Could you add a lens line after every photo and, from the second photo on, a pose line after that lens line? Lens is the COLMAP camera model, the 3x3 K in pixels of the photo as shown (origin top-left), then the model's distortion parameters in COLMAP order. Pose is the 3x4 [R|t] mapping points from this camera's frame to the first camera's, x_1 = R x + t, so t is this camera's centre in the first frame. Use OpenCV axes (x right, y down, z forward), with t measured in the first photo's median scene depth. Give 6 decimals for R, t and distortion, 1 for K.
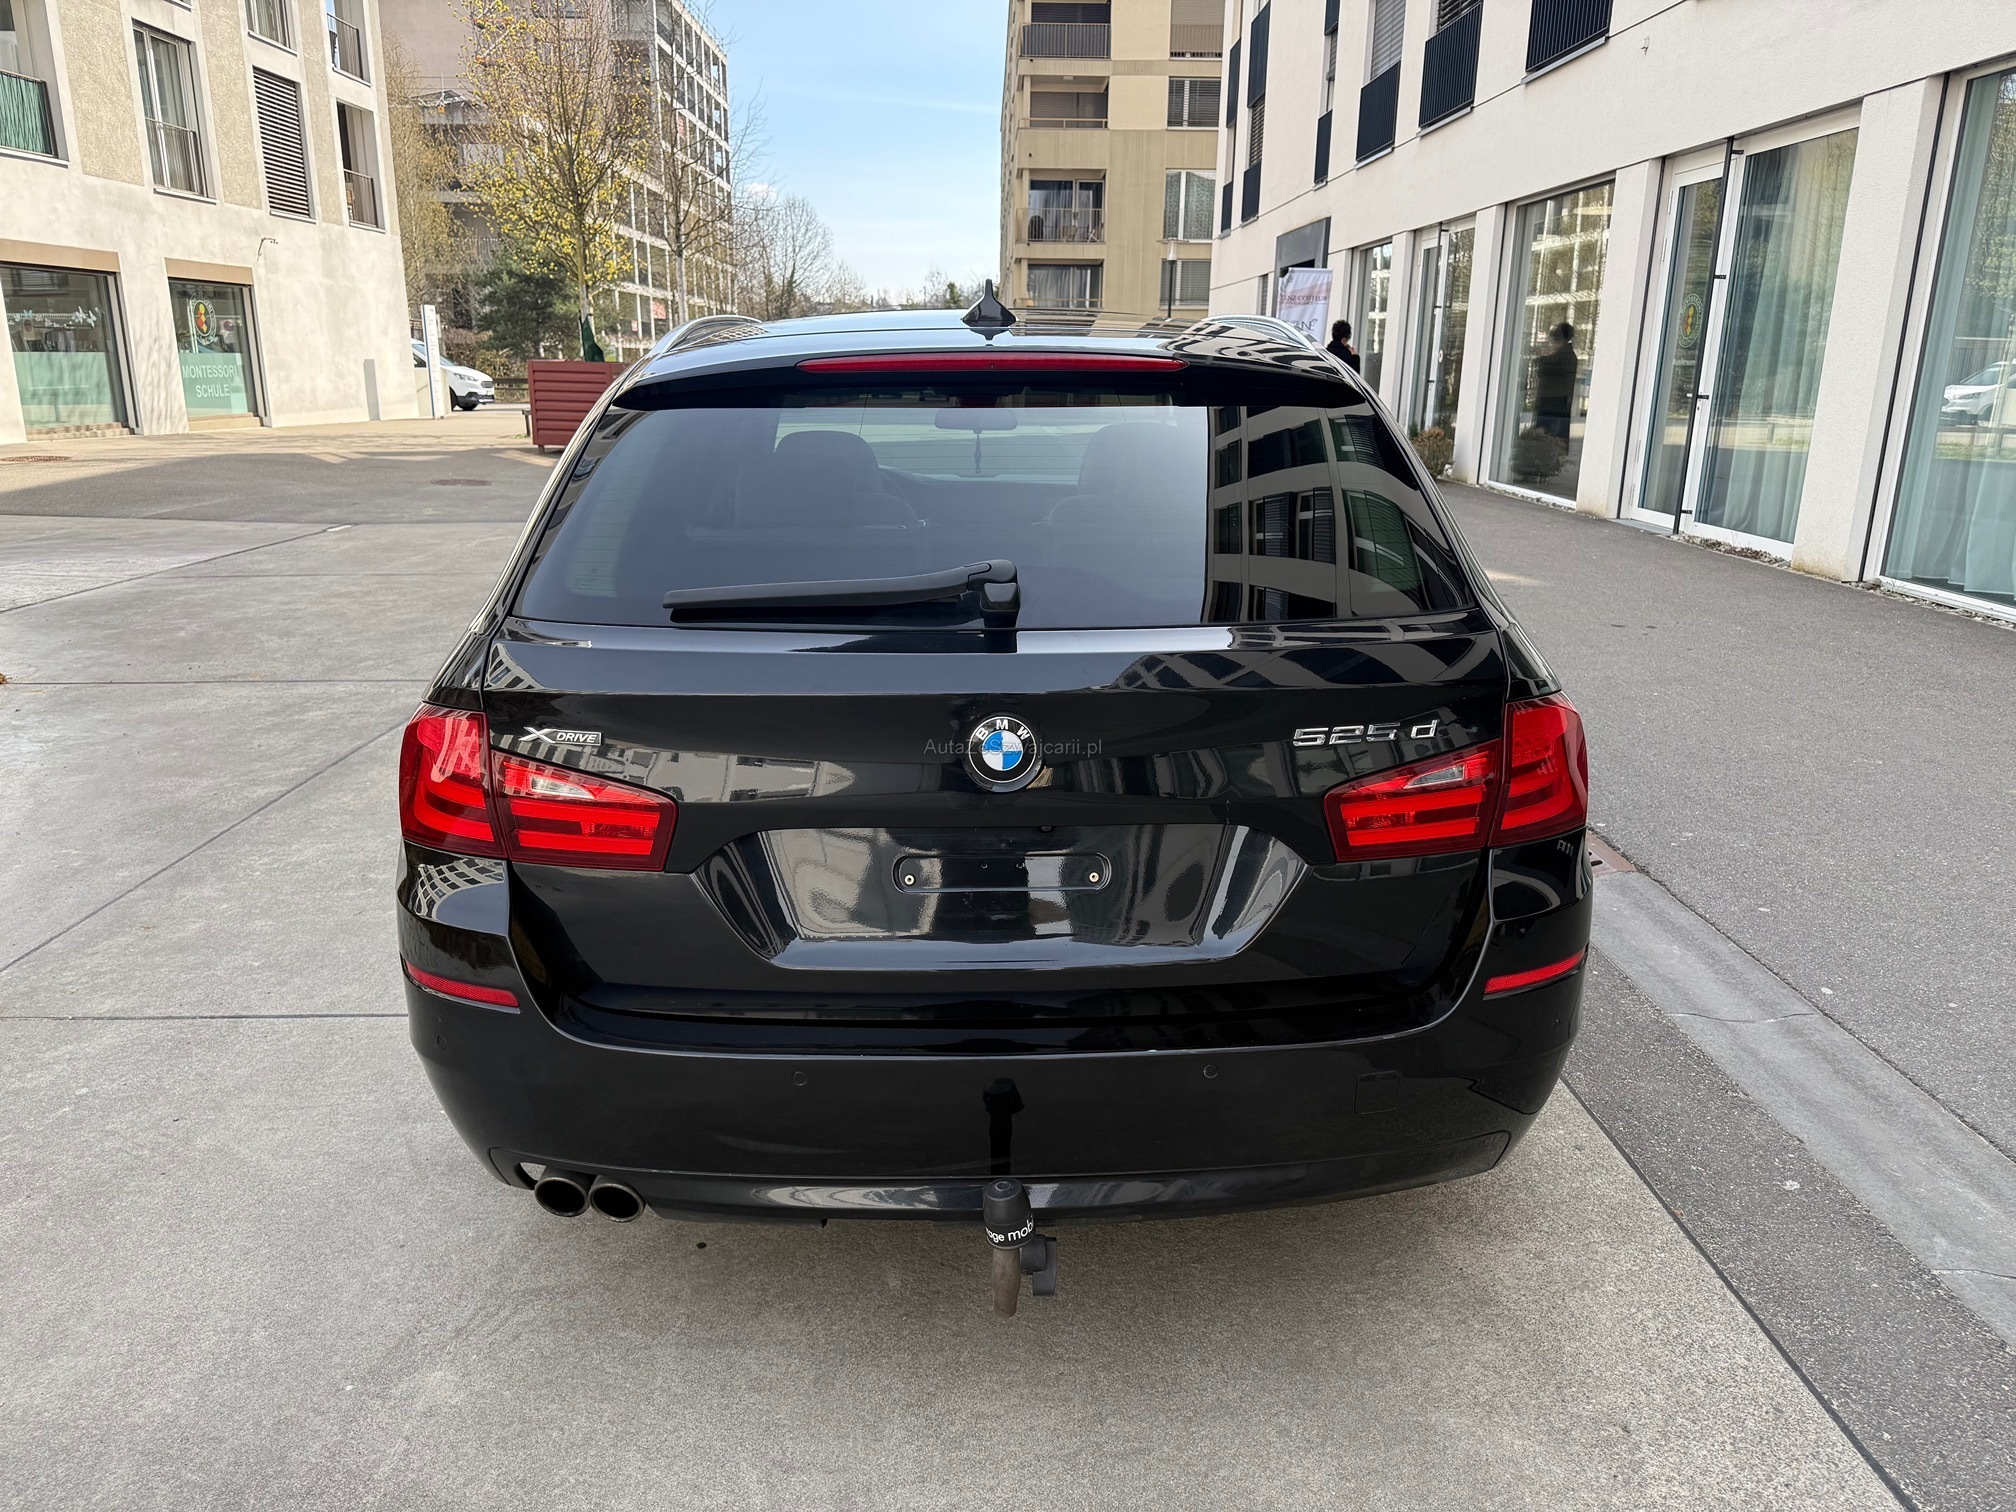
lens RADIAL K [[1421.7, 0, 996.0], [0, 1421.7, 750.1], [0, 0, 1]] dist [0.028416, -0.033285]
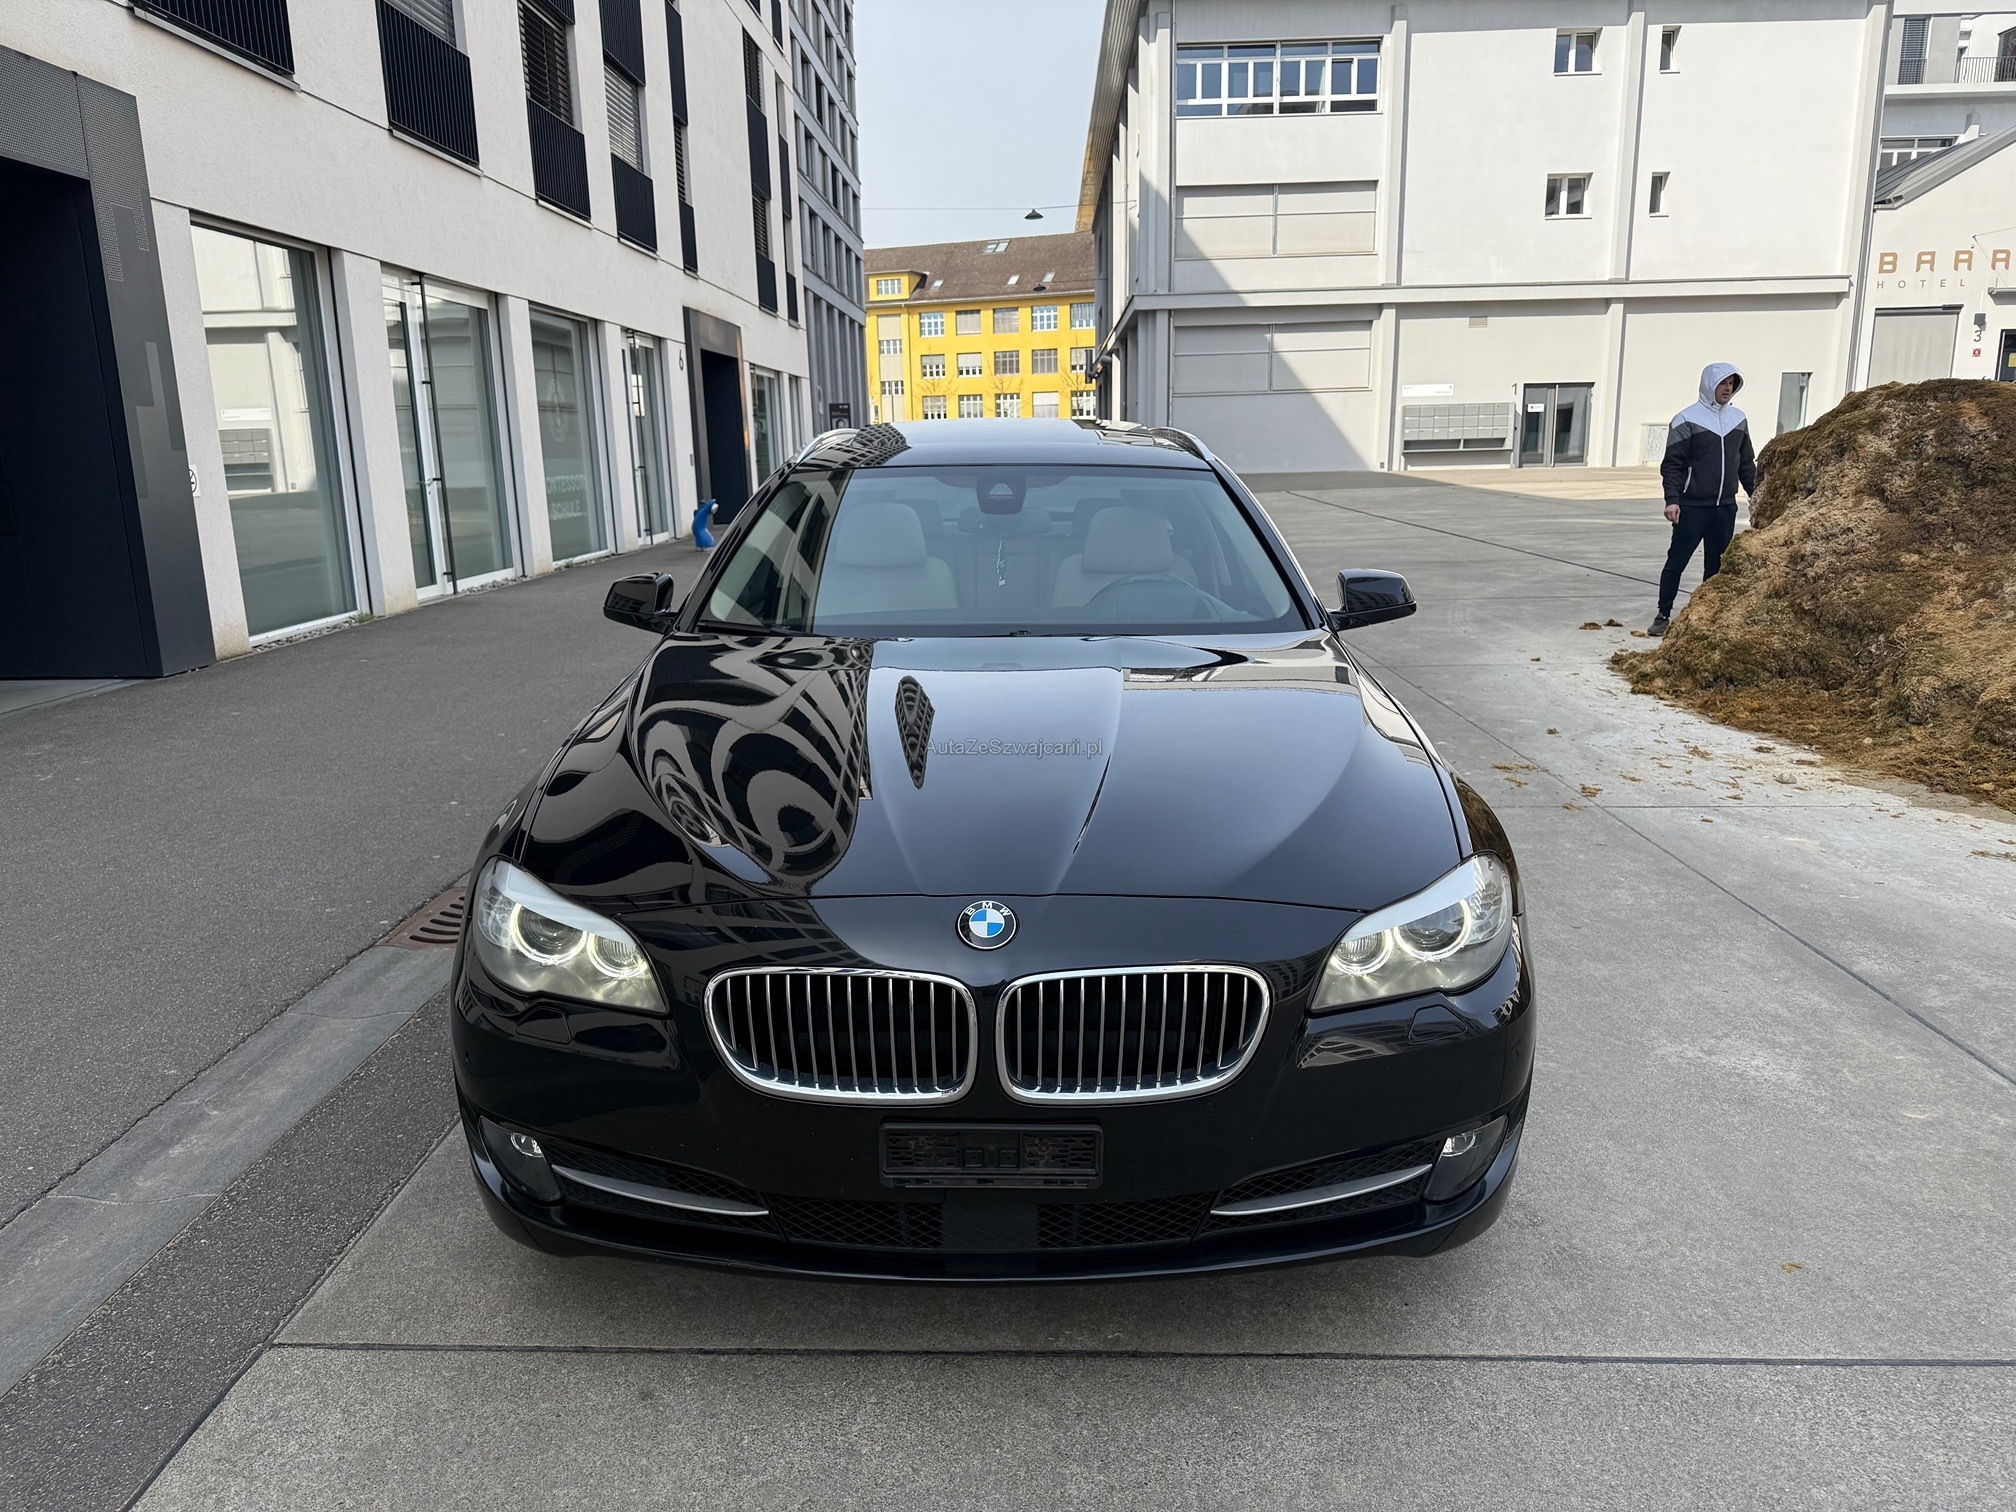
lens RADIAL K [[1421.7, 0, 1021.8], [0, 1421.7, 762.0], [0, 0, 1]] dist [0.028416, -0.033285]
pose [[-0.999625, 0.004361, 0.027033, -0.009638], [0.016512, 0.883531, 0.468082, -0.090207], [-0.021843, 0.468353, -0.883271, 0.325900]]
